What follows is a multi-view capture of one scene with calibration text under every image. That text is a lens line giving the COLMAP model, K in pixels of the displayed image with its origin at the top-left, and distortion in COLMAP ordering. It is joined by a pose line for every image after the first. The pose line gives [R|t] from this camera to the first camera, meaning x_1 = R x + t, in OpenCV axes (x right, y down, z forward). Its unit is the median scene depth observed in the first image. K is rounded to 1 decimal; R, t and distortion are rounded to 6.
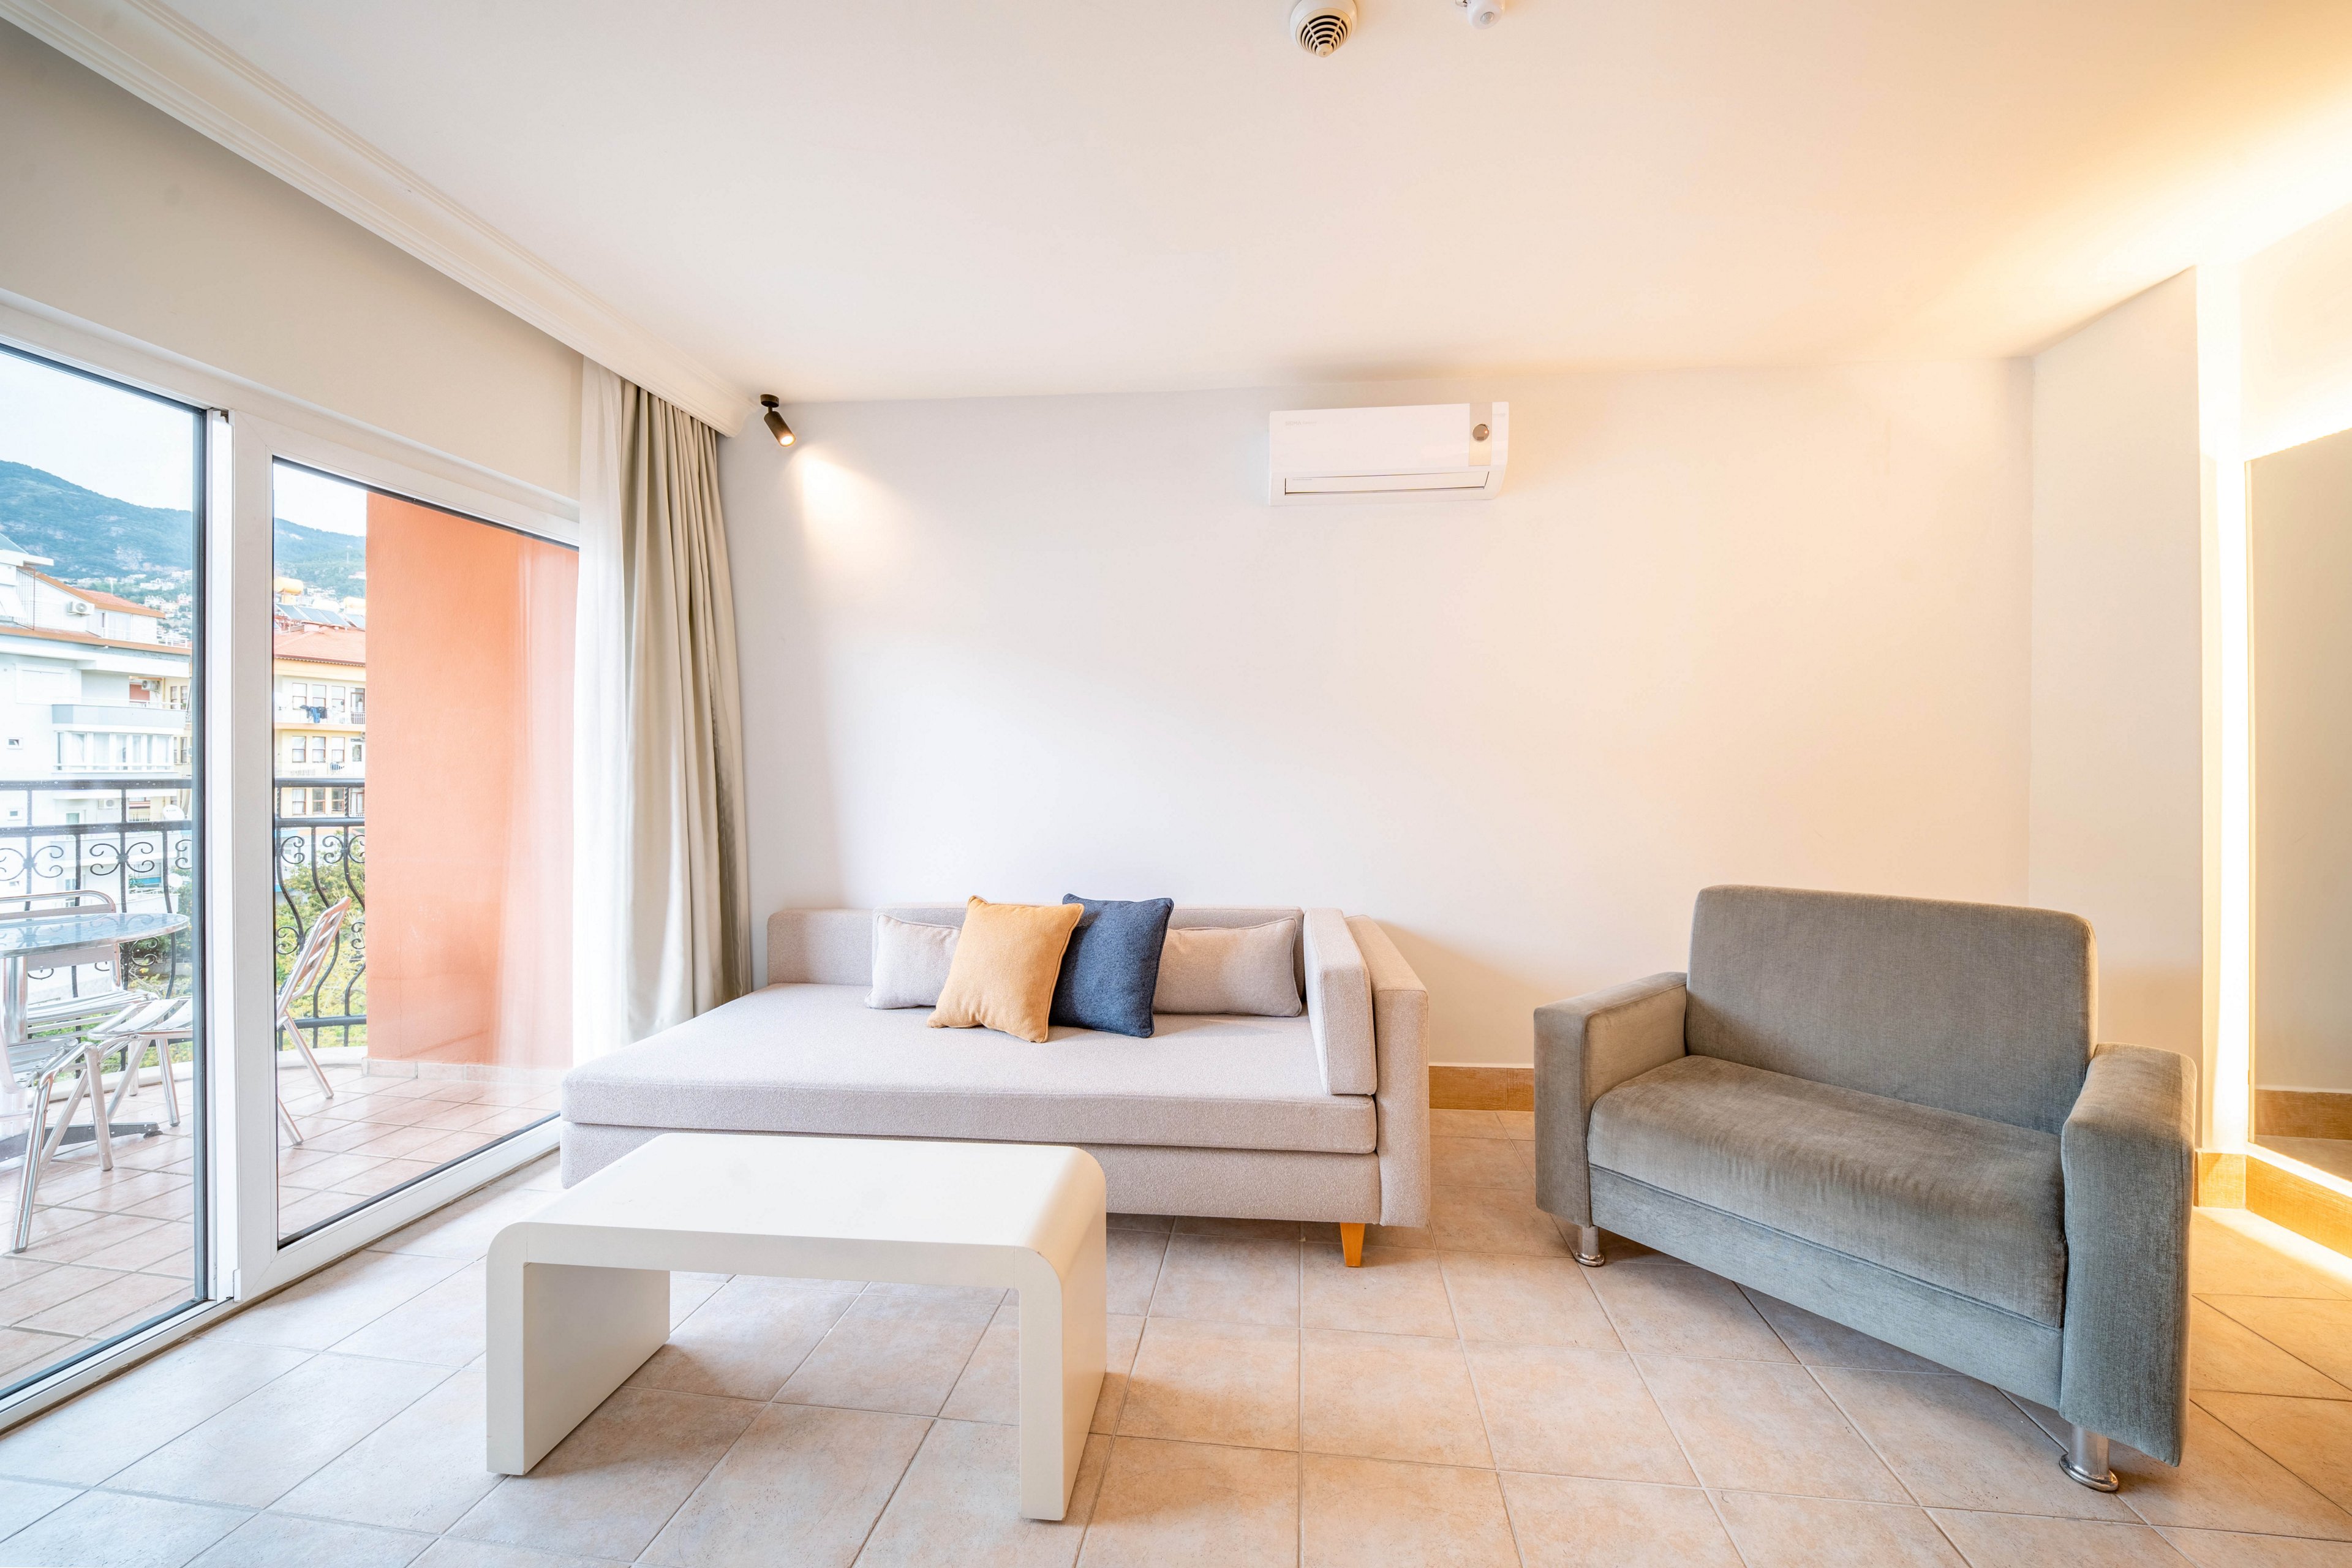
lens RADIAL K [[877.9, 0, 1198.4], [0, 877.9, 780.9], [0, 0, 1]] dist [0.002405, -0.000428]
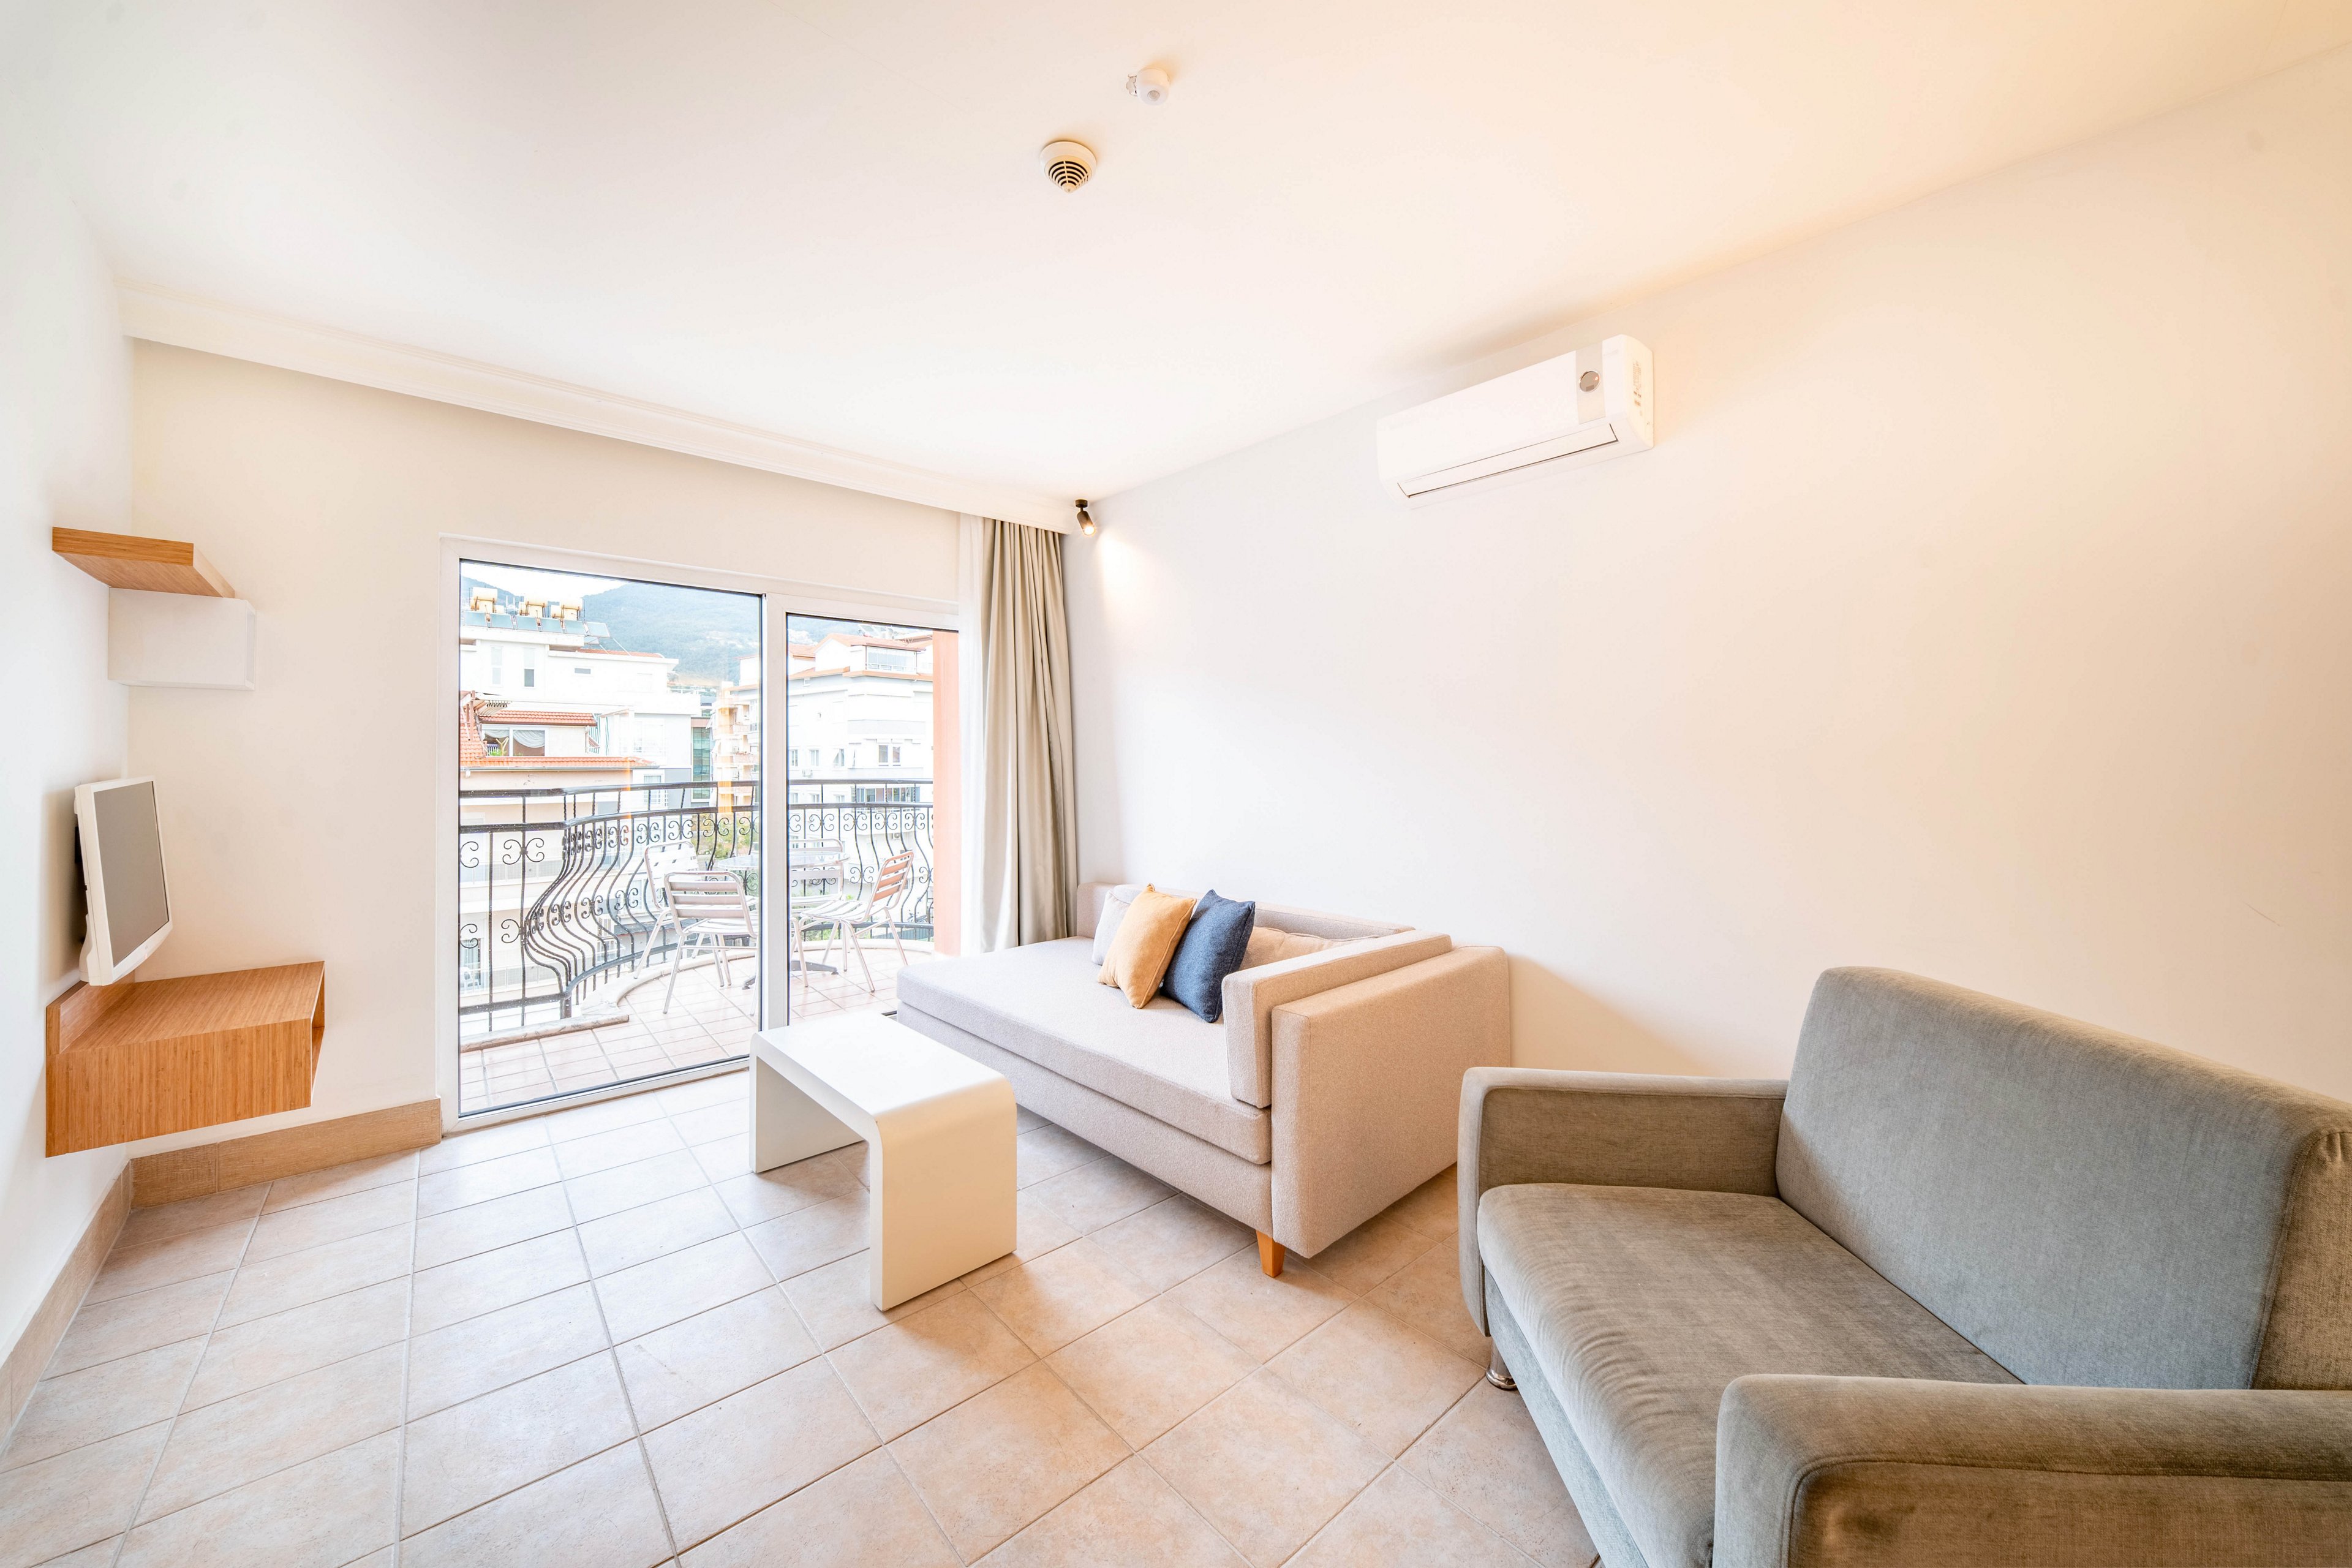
lens RADIAL K [[877.9, 0, 1192.7], [0, 877.9, 769.6], [0, 0, 1]] dist [0.002405, -0.000428]
pose [[0.740423, 0.003168, -0.672134, 0.683224], [-0.009262, 0.999942, -0.005490, -0.024274], [0.672077, 0.010290, 0.740410, 0.153847]]
